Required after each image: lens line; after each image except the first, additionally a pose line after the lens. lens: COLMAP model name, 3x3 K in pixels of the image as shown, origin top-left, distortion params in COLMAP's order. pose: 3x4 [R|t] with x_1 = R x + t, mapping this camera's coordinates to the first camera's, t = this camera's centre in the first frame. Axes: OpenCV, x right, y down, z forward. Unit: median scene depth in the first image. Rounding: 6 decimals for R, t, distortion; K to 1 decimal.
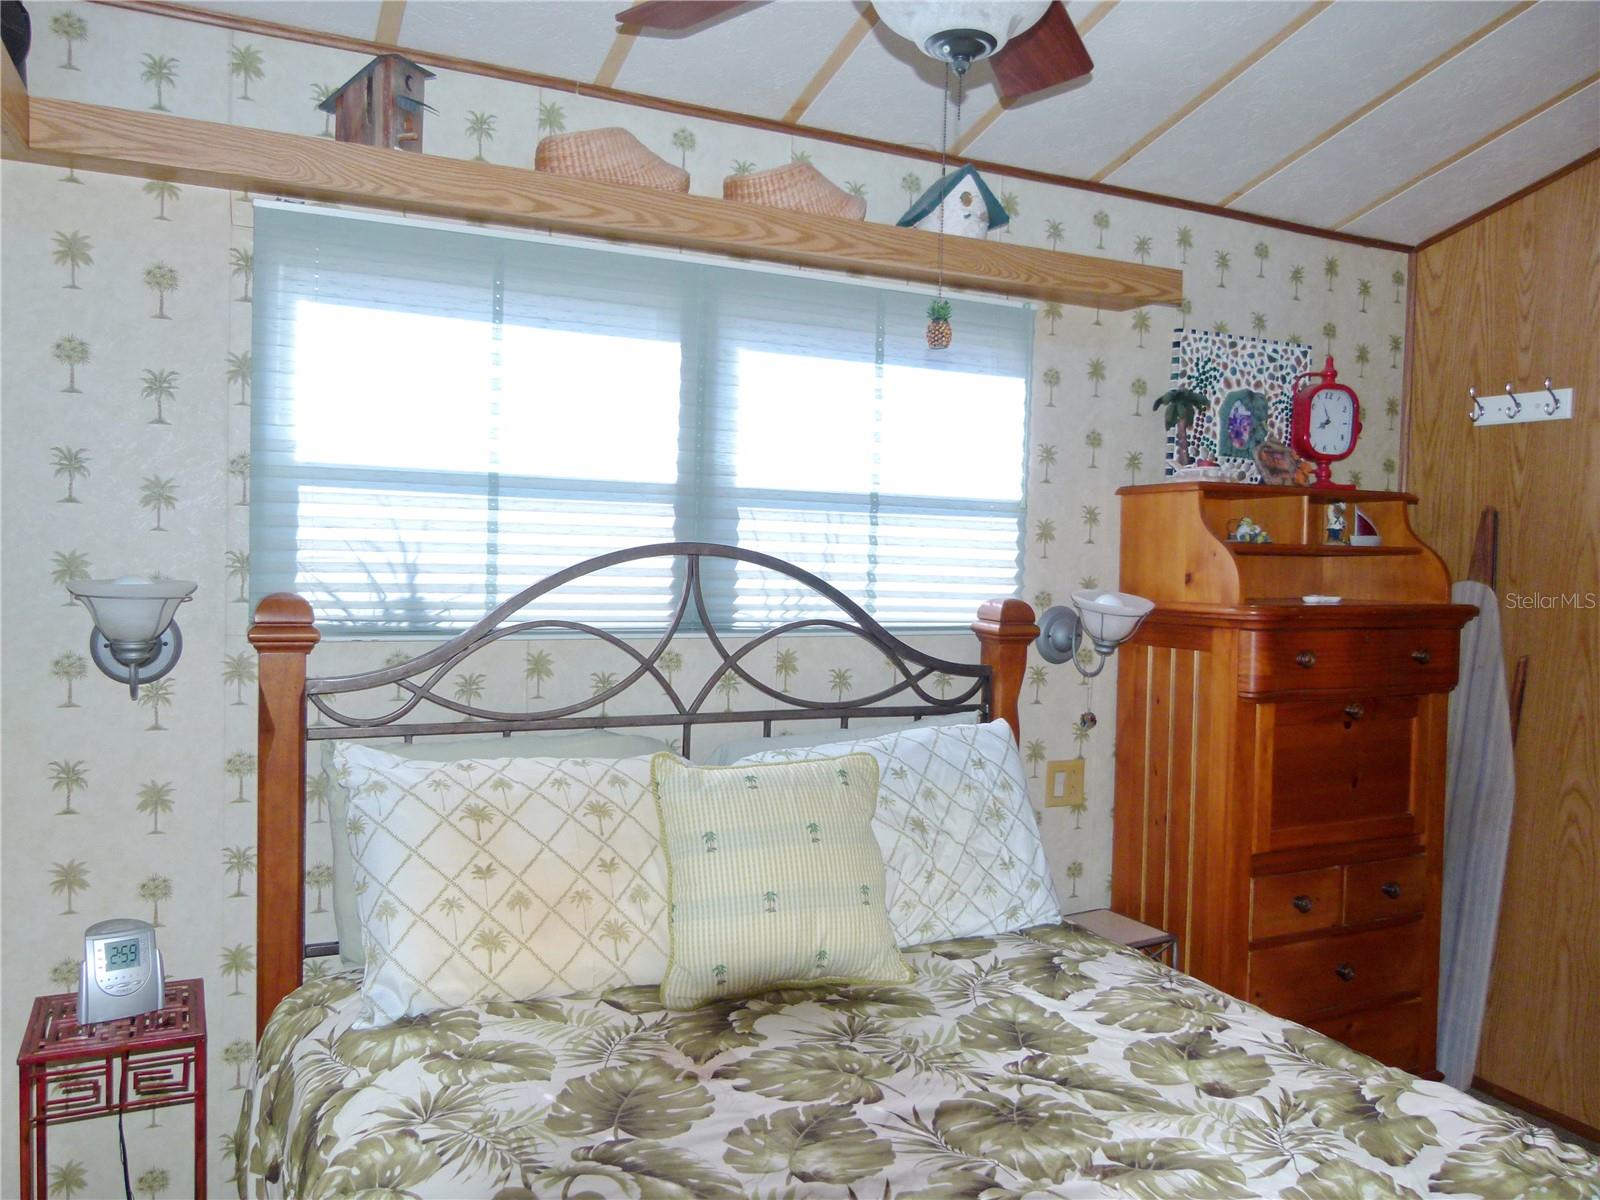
lens RADIAL K [[1270.4, 0, 800.9], [0, 1270.4, 594.6], [0, 0, 1]] dist [-0.027609, 0.004942]
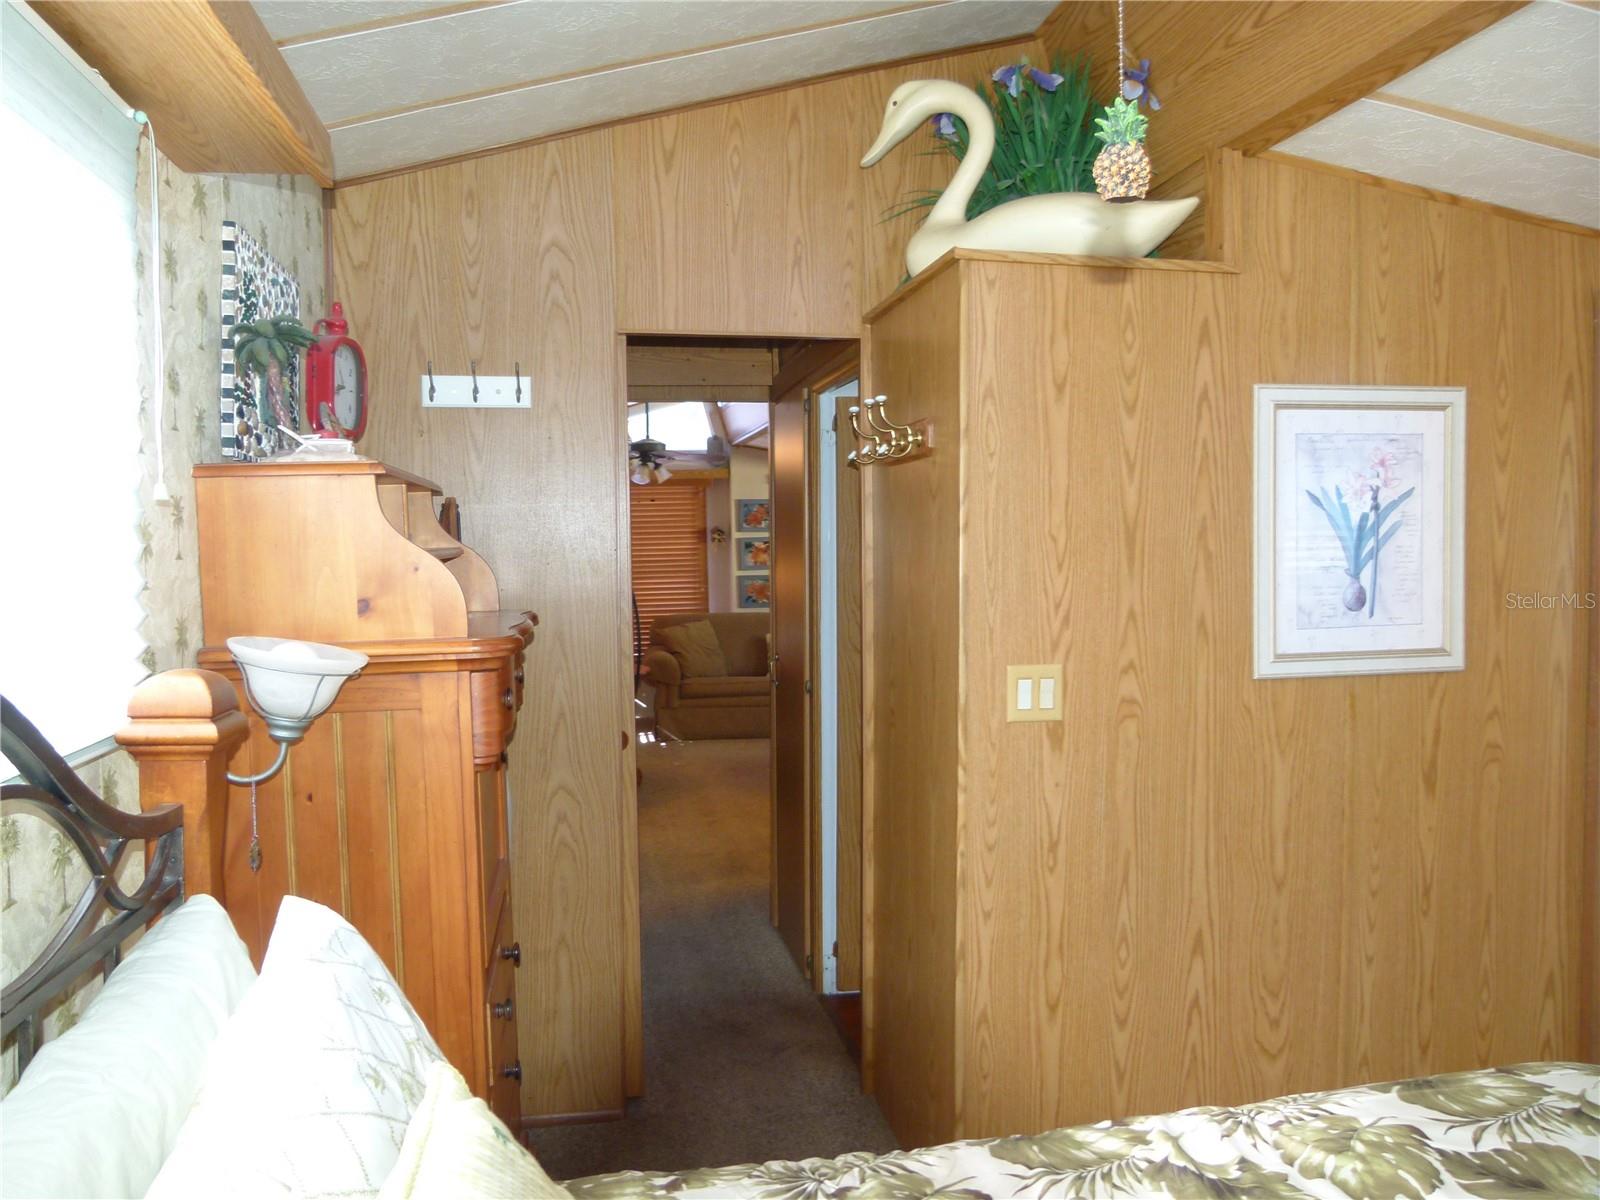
lens RADIAL K [[1194.3, 0, 800.0], [0, 1194.3, 600.0], [0, 0, 1]] dist [-0.038203, 0.019955]
pose [[0.261740, -0.071845, 0.962461, -0.215047], [0.045623, 0.997032, 0.062019, -0.039787], [-0.964059, 0.027678, 0.264241, 0.546208]]
